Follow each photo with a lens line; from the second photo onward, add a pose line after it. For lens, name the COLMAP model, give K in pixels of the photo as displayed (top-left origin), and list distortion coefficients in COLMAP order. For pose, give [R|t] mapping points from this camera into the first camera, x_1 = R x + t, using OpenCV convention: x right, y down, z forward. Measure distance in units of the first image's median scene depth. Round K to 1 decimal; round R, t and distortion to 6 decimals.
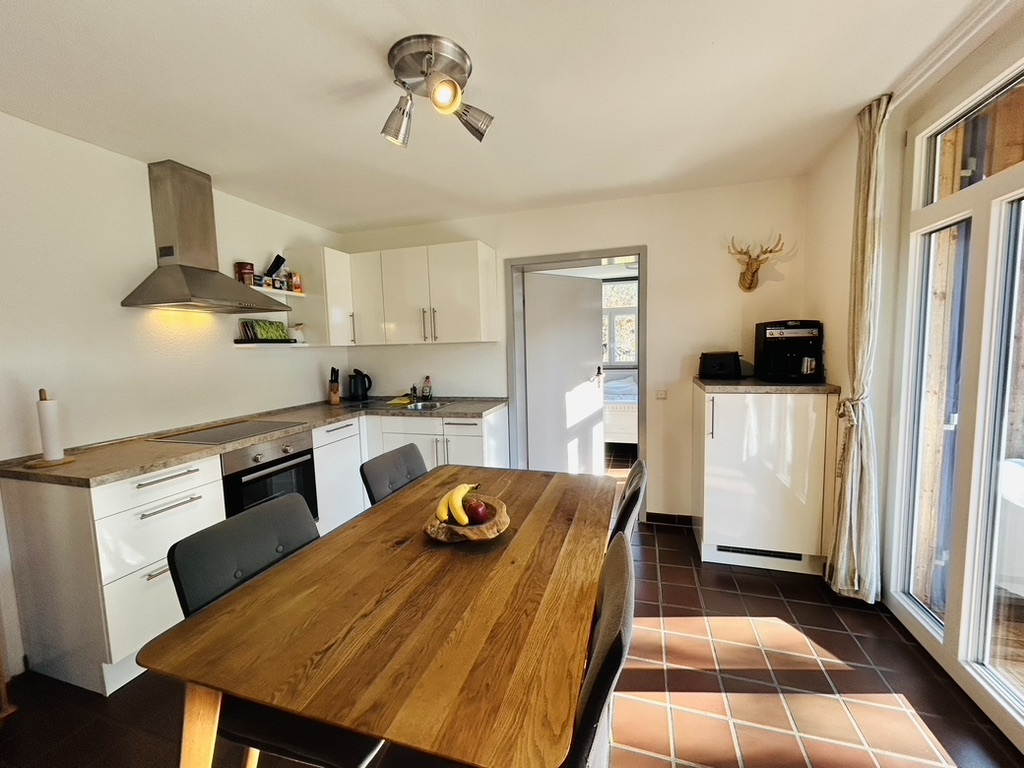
lens RADIAL K [[414.7, 0, 512.0], [0, 414.7, 382.6], [0, 0, 1]] dist [0.000530, 0.001836]
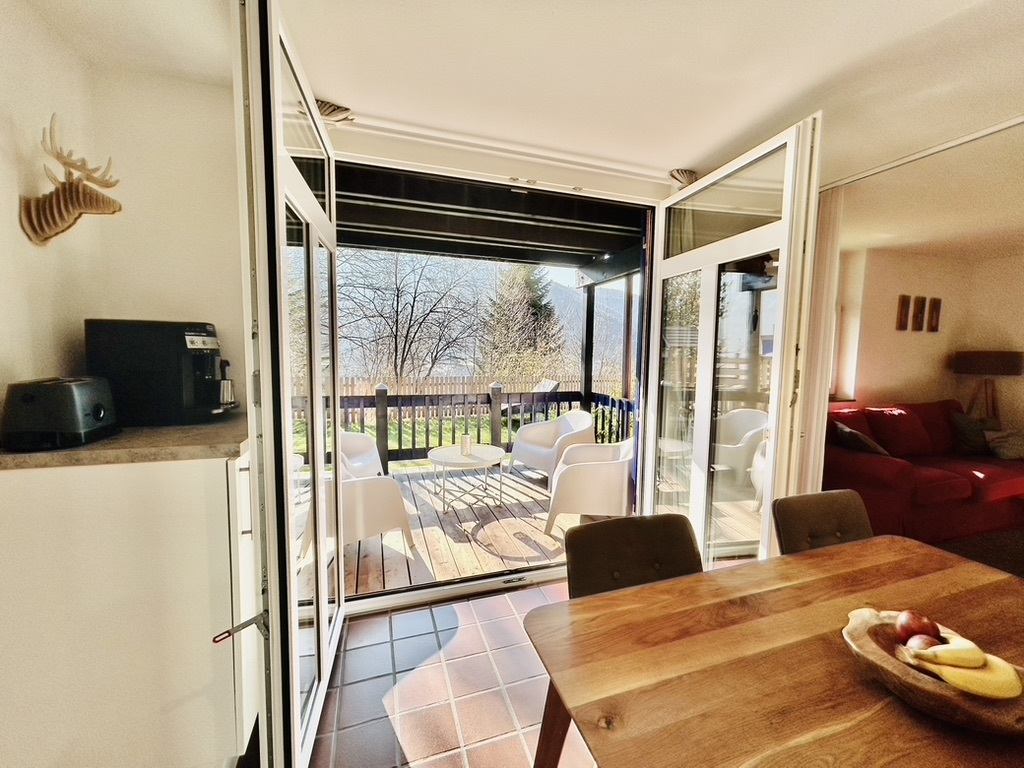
lens RADIAL K [[414.7, 0, 518.4], [0, 414.7, 387.1], [0, 0, 1]] dist [0.000530, 0.001836]
pose [[-0.592833, -0.054388, 0.803487, -0.110032], [0.078132, 0.989126, 0.124602, -0.086996], [-0.801526, 0.136647, -0.582137, 0.918220]]
